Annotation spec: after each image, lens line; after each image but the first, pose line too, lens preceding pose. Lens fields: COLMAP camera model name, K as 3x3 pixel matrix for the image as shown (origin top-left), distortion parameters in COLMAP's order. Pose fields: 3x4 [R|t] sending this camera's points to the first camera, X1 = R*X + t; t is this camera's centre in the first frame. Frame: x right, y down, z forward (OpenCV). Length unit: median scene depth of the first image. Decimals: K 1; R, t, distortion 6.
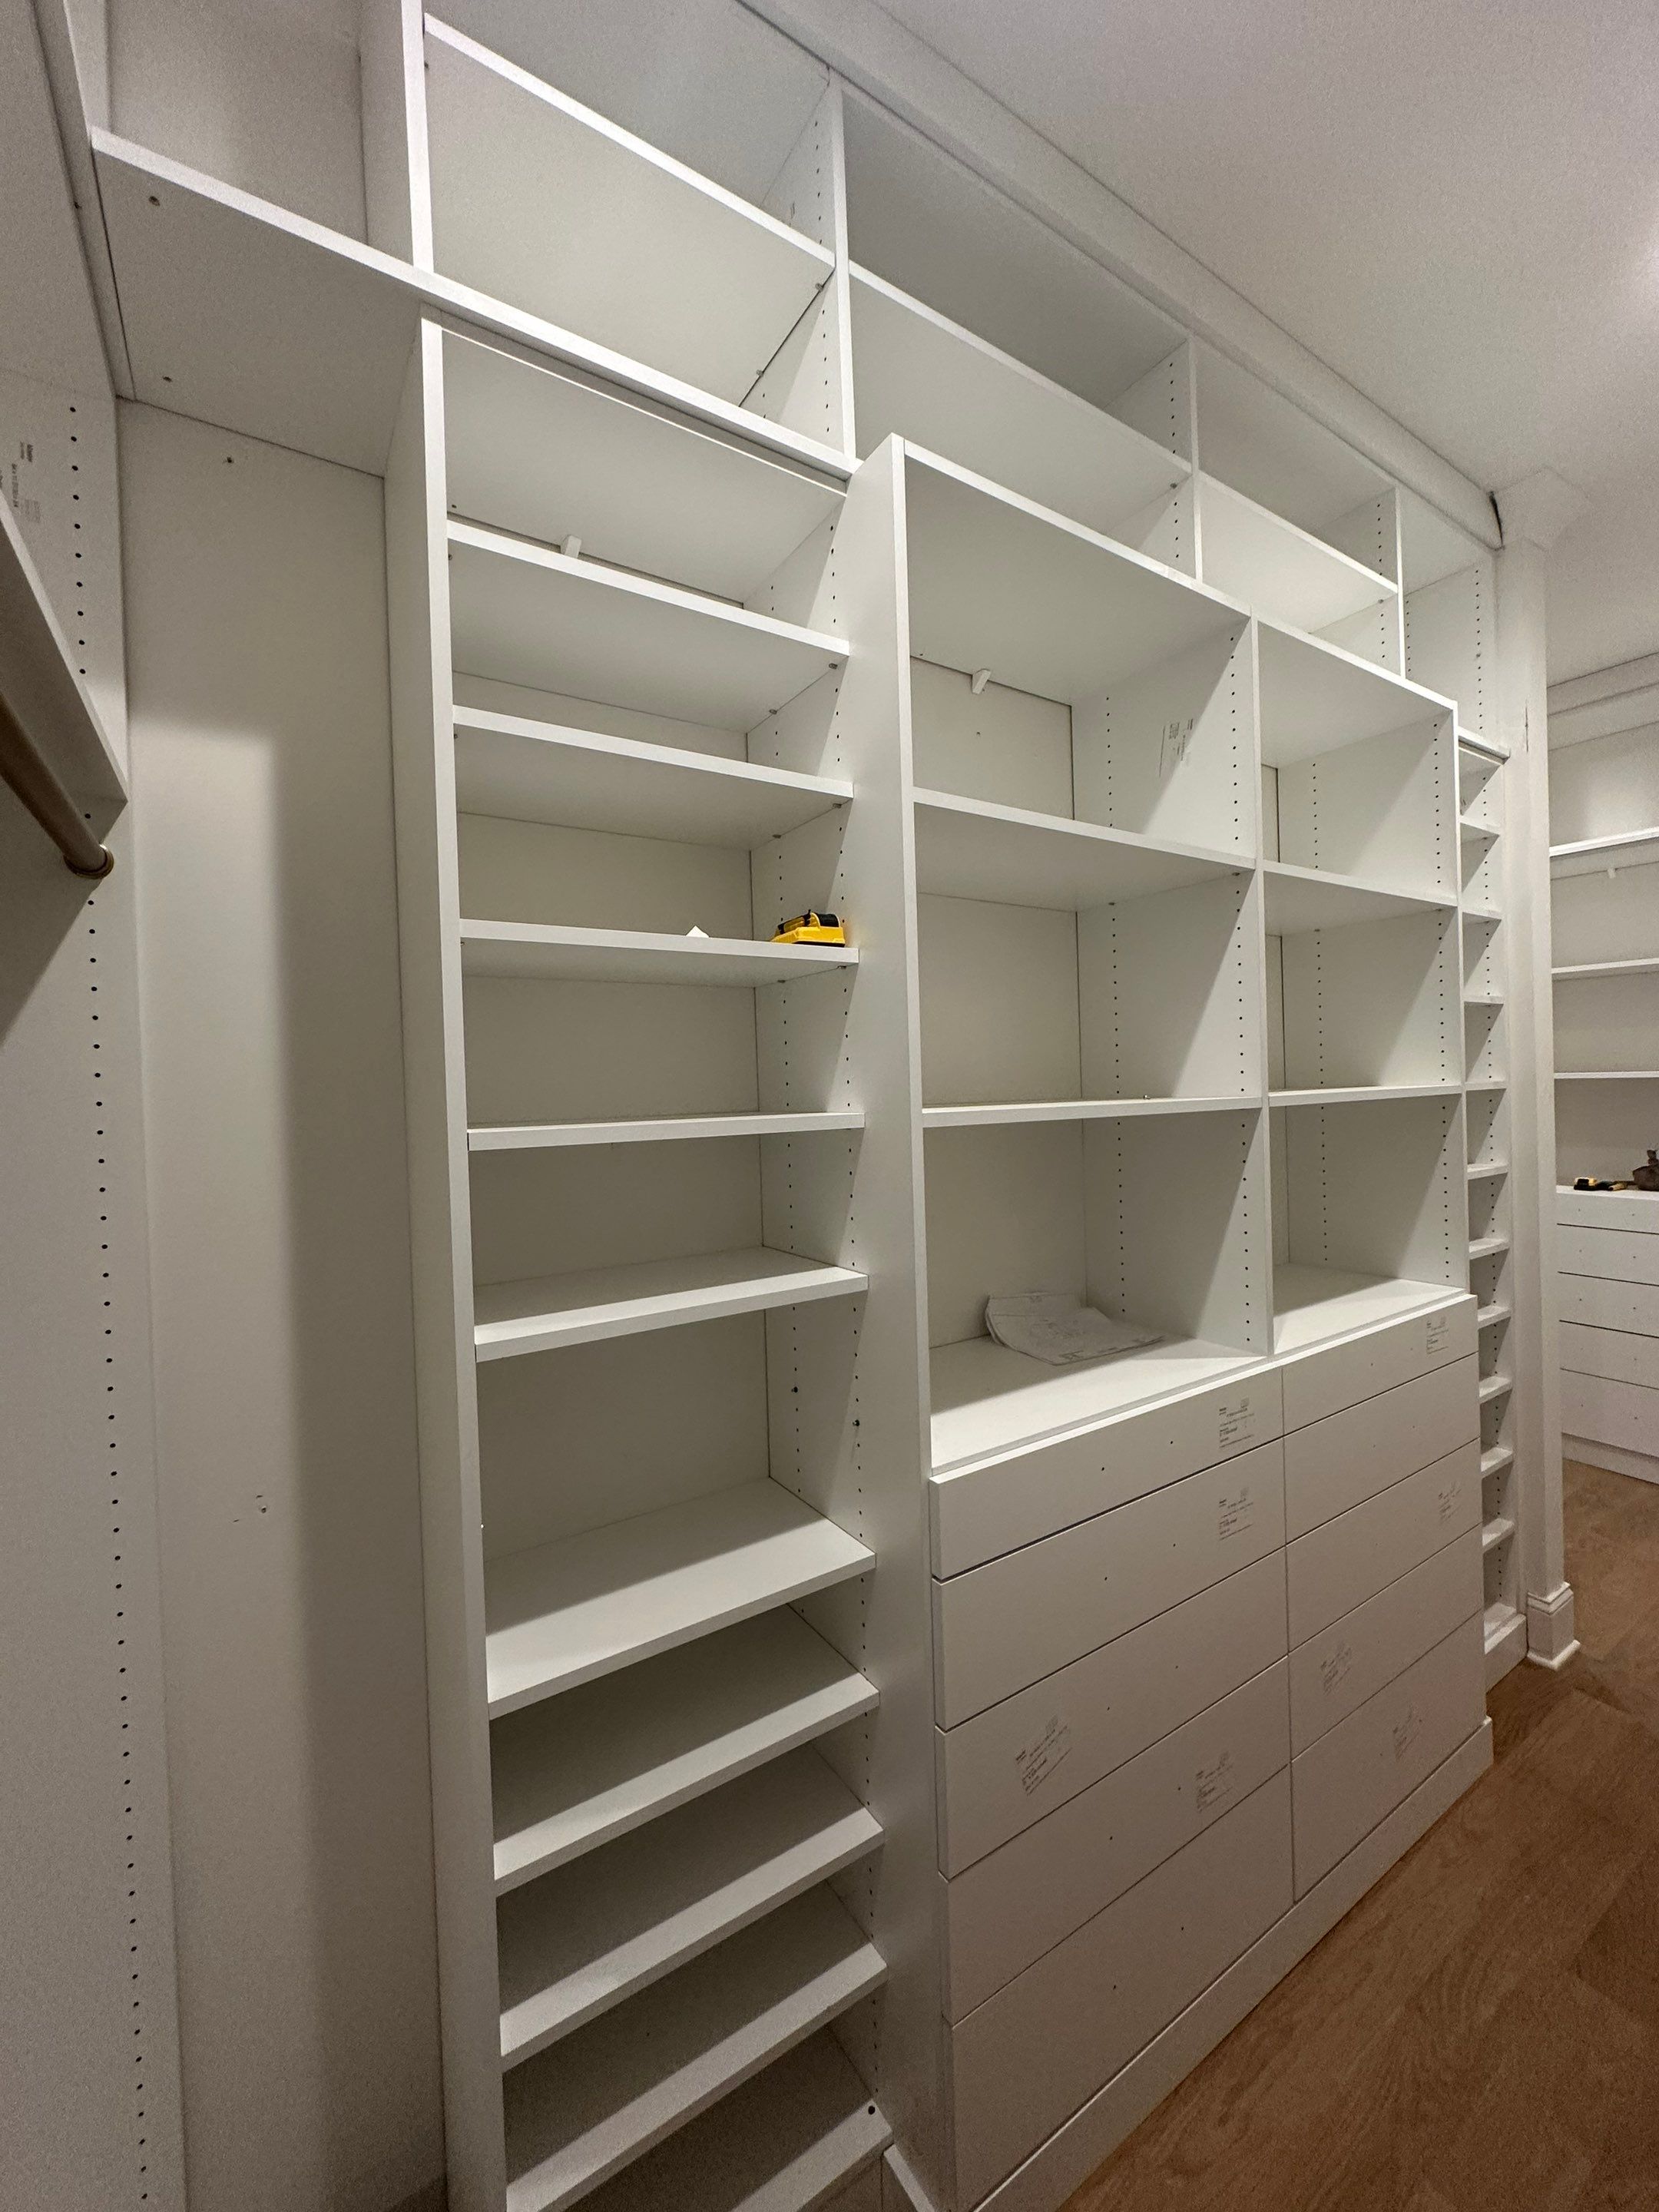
lens RADIAL K [[880.1, 0, 854.3], [0, 880.1, 1098.6], [0, 0, 1]] dist [-0.000931, -0.000116]
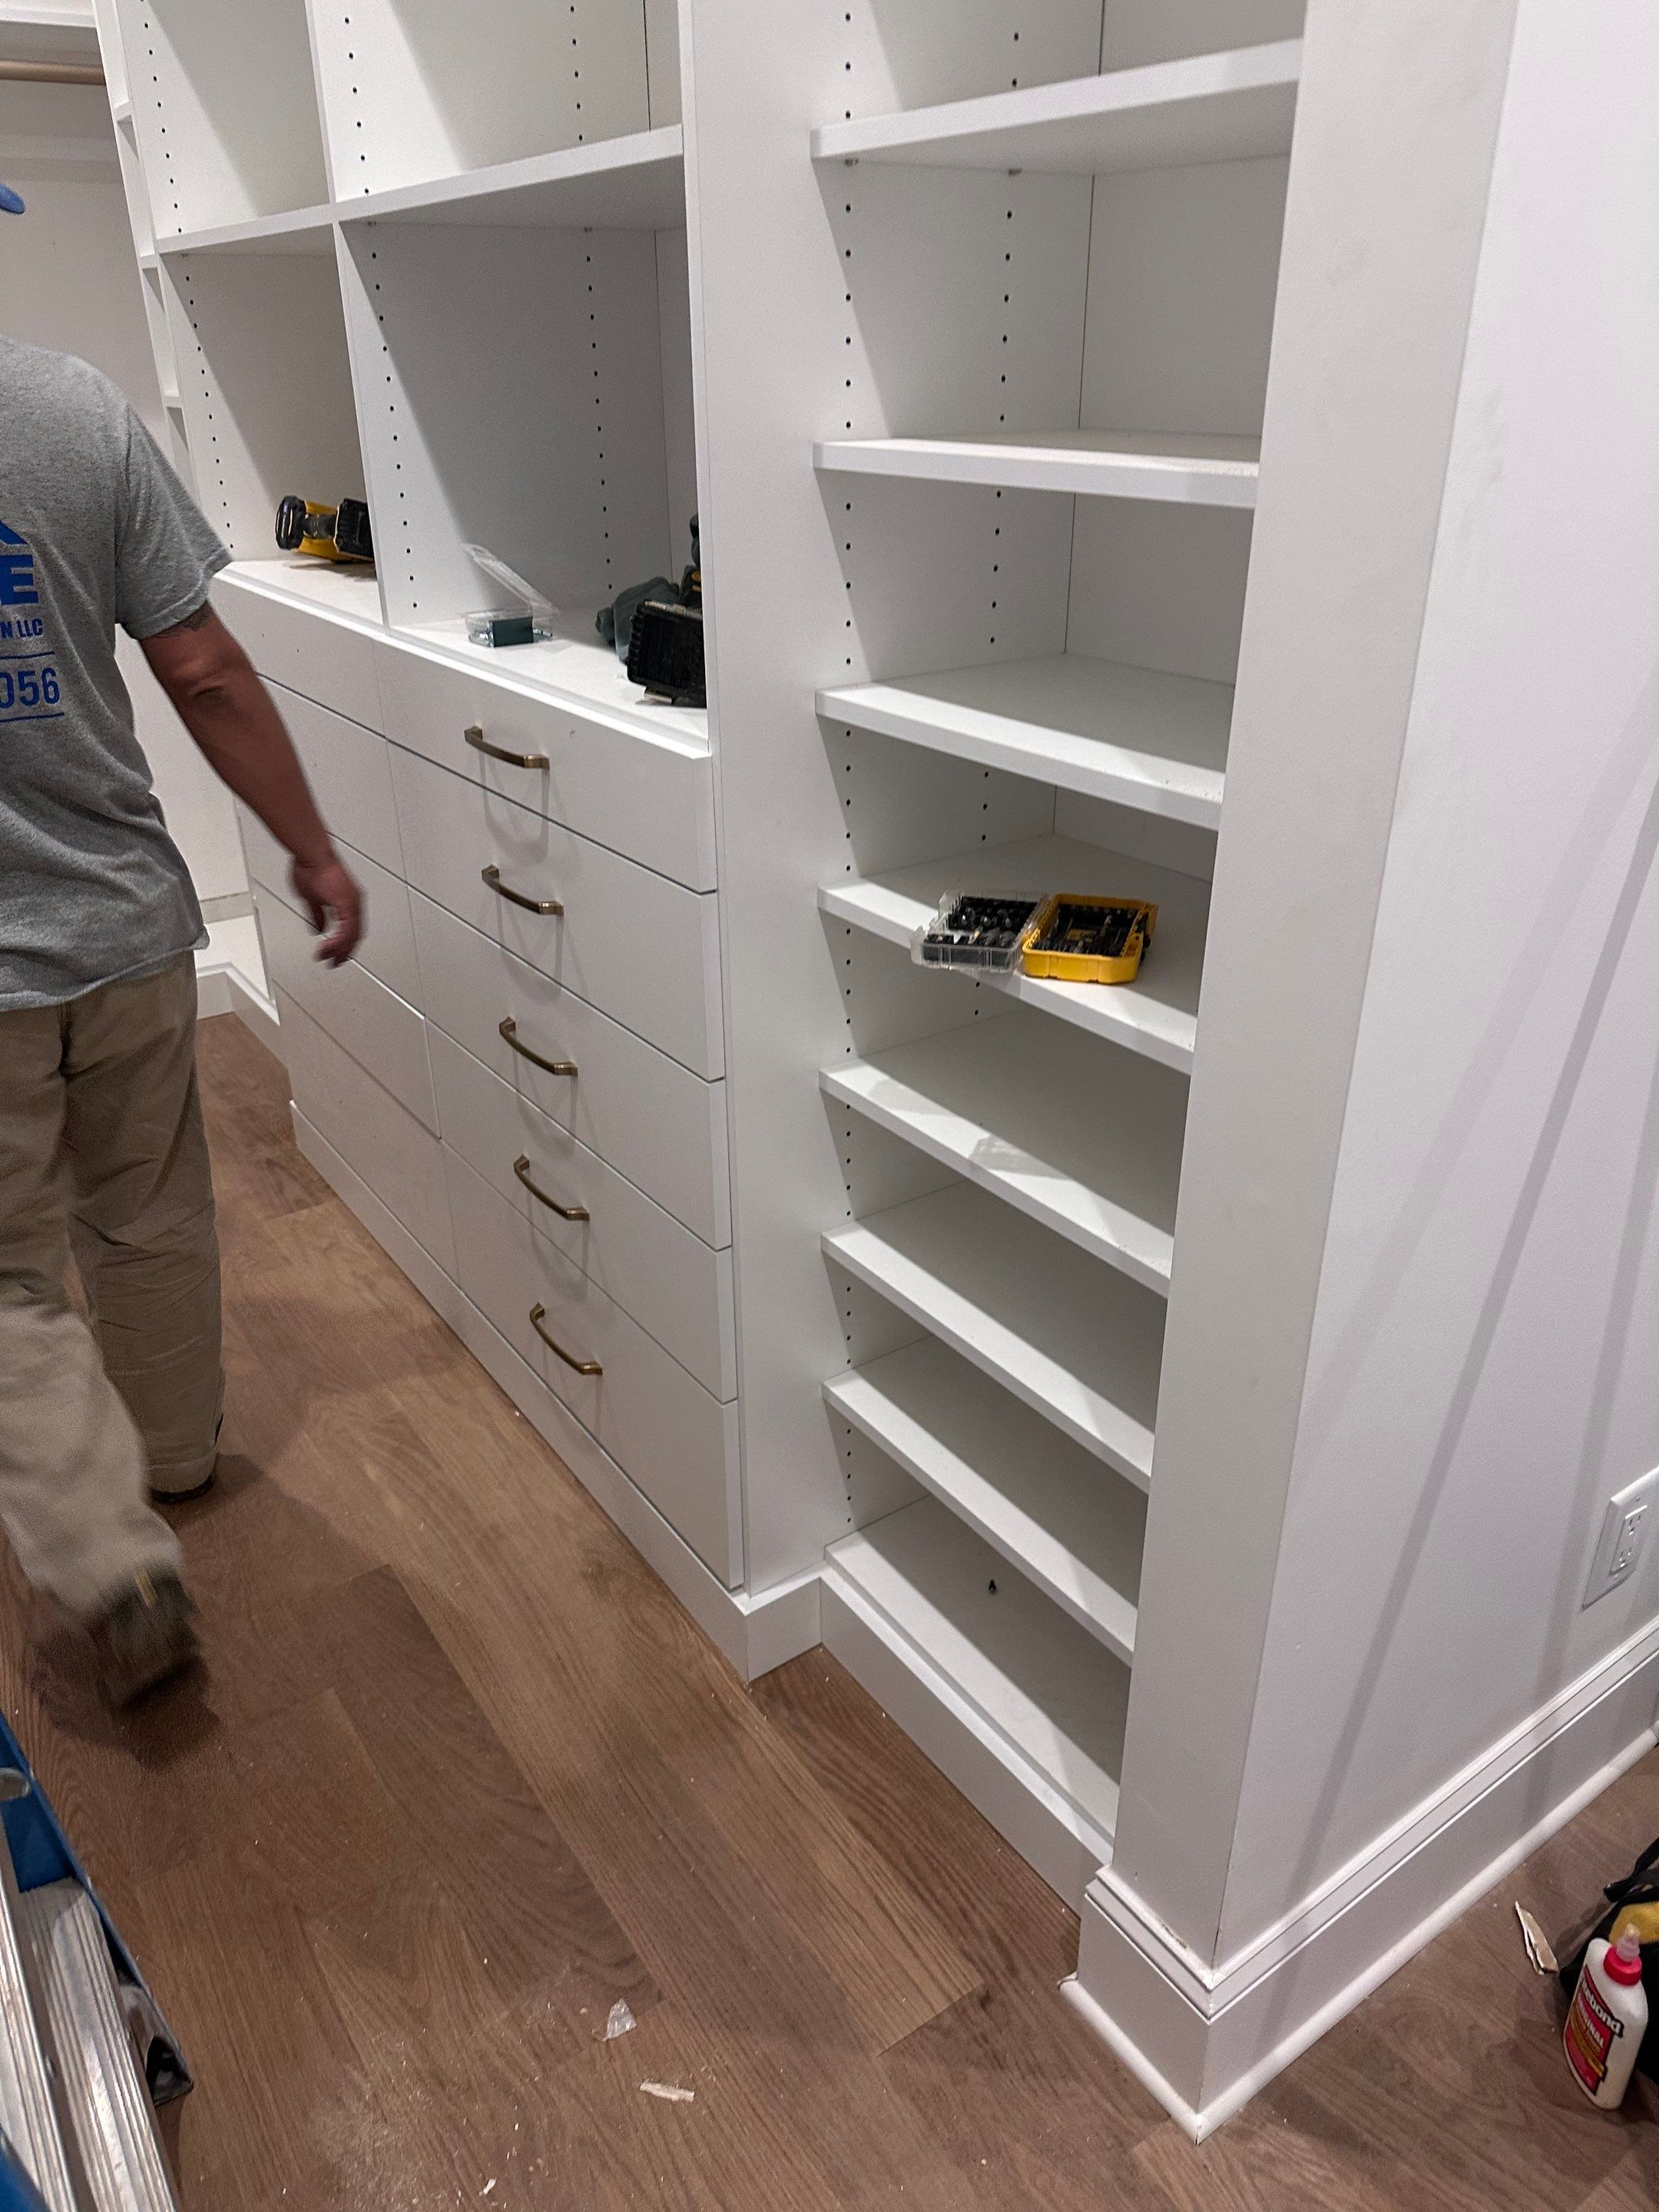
lens RADIAL K [[1553.0, 0, 825.1], [0, 1553.0, 1092.4], [0, 0, 1]] dist [0.080019, -0.122593]
pose [[0.024063, 0.459090, -0.888064, 1.694959], [0.000759, 0.888313, 0.459239, 0.047141], [0.999710, -0.011725, 0.021027, 1.269529]]
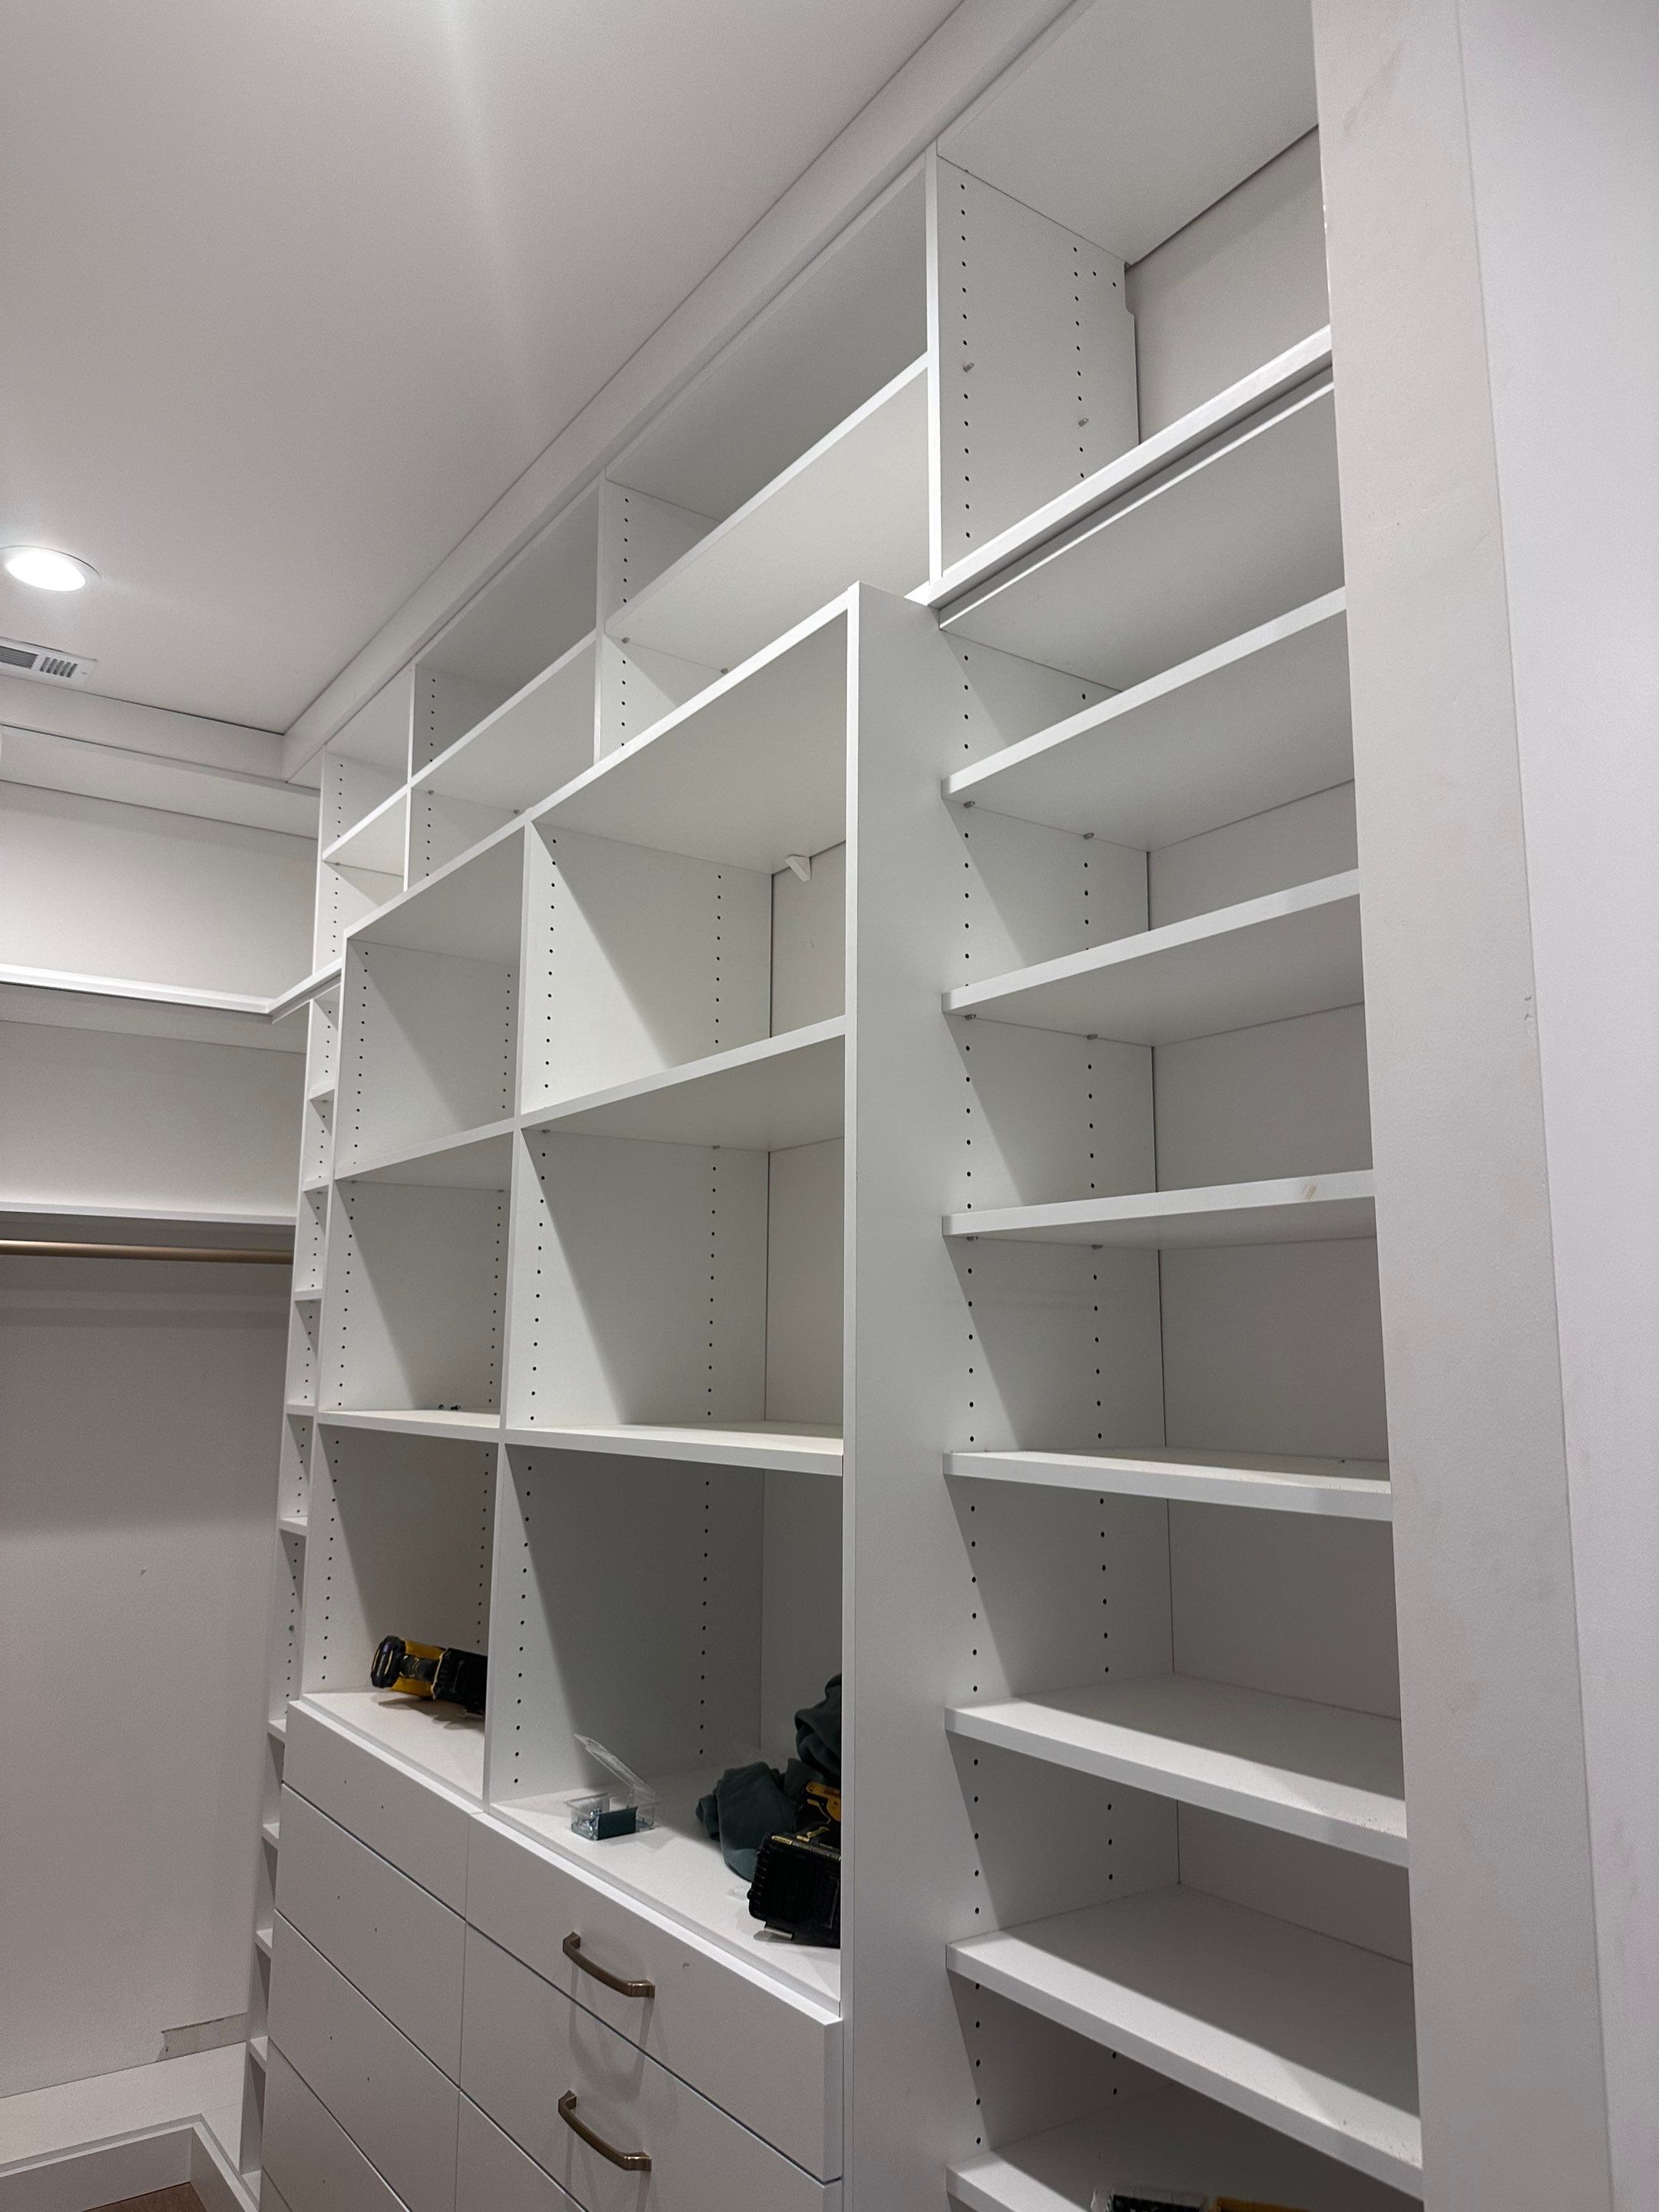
lens RADIAL K [[1557.5, 0, 819.2], [0, 1557.5, 1098.3], [0, 0, 1]] dist [0.055562, -0.080849]
pose [[0.018942, -0.138708, -0.990152, 1.747442], [-0.015474, 0.990171, -0.139007, -0.093872], [0.999701, 0.017955, 0.016609, 1.192688]]
